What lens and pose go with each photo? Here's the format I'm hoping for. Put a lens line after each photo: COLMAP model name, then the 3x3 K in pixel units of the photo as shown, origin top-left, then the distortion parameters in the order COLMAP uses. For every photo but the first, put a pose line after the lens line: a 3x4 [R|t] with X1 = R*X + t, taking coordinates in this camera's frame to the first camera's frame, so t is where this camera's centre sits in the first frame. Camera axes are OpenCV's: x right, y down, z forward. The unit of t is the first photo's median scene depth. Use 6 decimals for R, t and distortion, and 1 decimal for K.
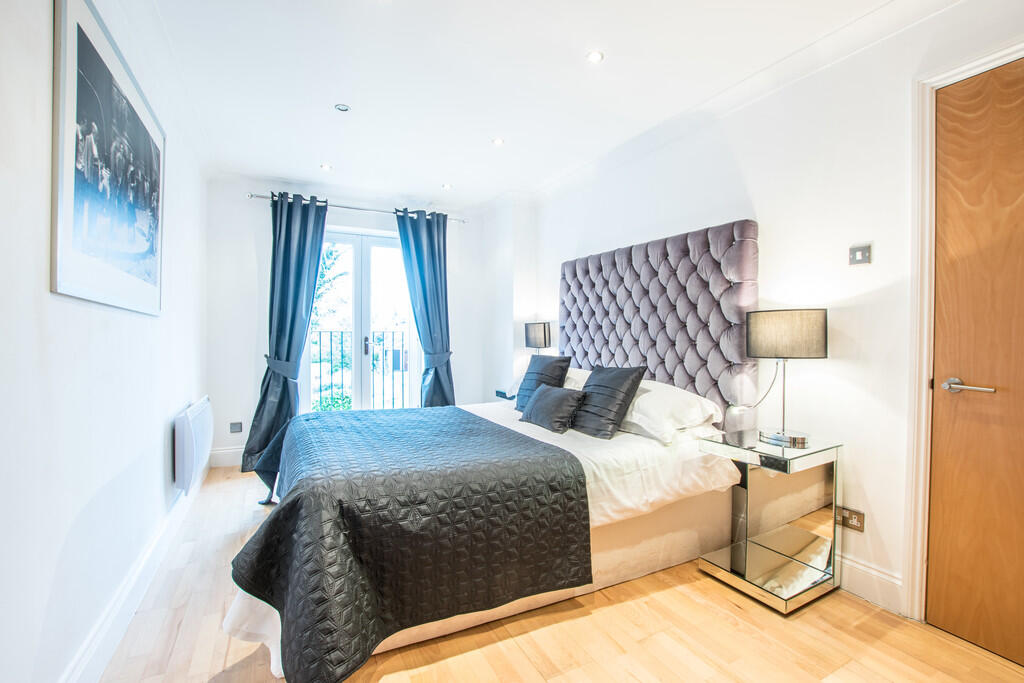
lens RADIAL K [[458.2, 0, 513.0], [0, 458.2, 346.3], [0, 0, 1]] dist [-0.029027, 0.000329]
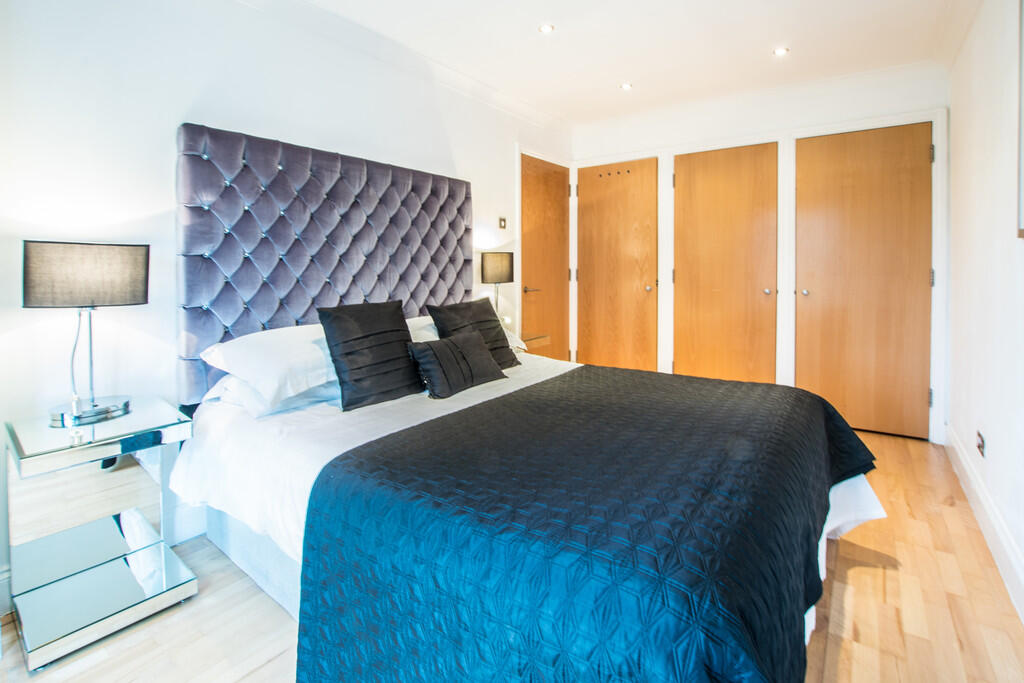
lens RADIAL K [[458.2, 0, 513.0], [0, 458.2, 346.3], [0, 0, 1]] dist [-0.029027, 0.000329]
pose [[-0.432119, -0.139543, 0.890955, -0.463855], [0.040927, 0.983903, 0.173951, -0.012400], [-0.900887, 0.111632, -0.419453, 0.820797]]
